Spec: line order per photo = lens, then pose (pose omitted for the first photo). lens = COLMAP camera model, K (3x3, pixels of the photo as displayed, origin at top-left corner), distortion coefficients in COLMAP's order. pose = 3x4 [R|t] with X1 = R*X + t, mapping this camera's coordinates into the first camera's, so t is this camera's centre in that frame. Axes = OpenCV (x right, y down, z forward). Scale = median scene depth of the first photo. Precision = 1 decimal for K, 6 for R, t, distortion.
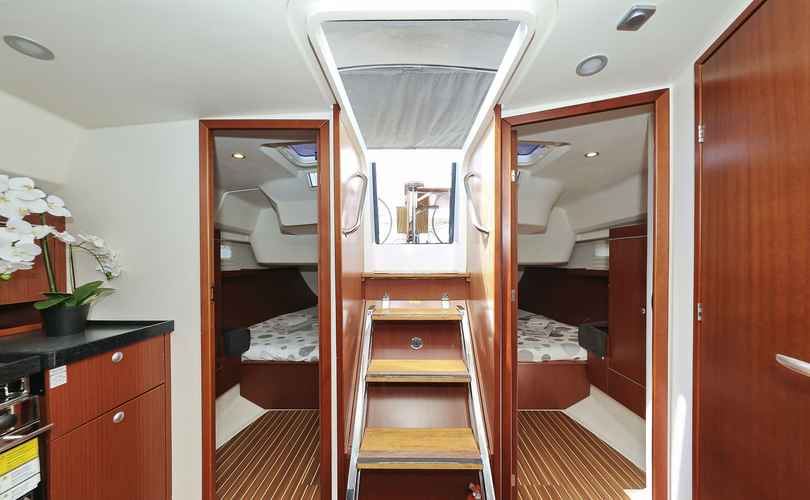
lens RADIAL K [[260.0, 0, 407.2], [0, 260.0, 255.0], [0, 0, 1]] dist [-0.000383, -0.000059]
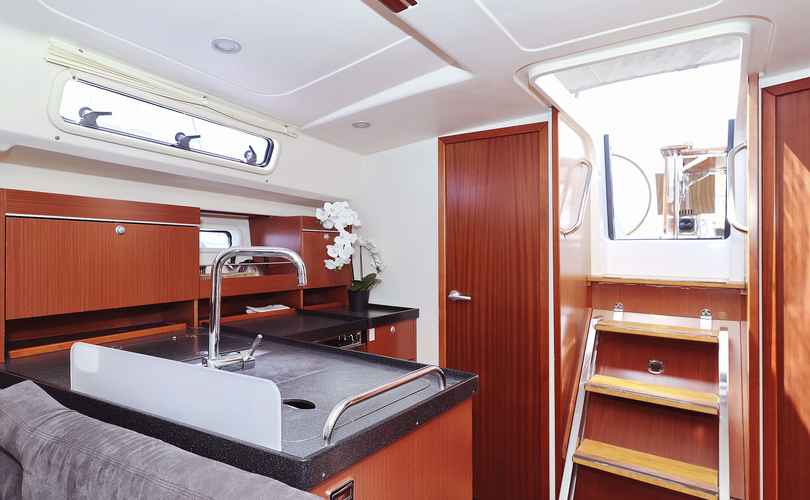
lens RADIAL K [[434.4, 0, 425.1], [0, 434.4, 239.1], [0, 0, 1]] dist [-0.026513, -0.000514]
pose [[0.838485, -0.002215, -0.544920, 0.203138], [-0.004606, 0.999927, -0.011152, -0.043278], [0.544905, 0.011860, 0.838414, -0.625800]]
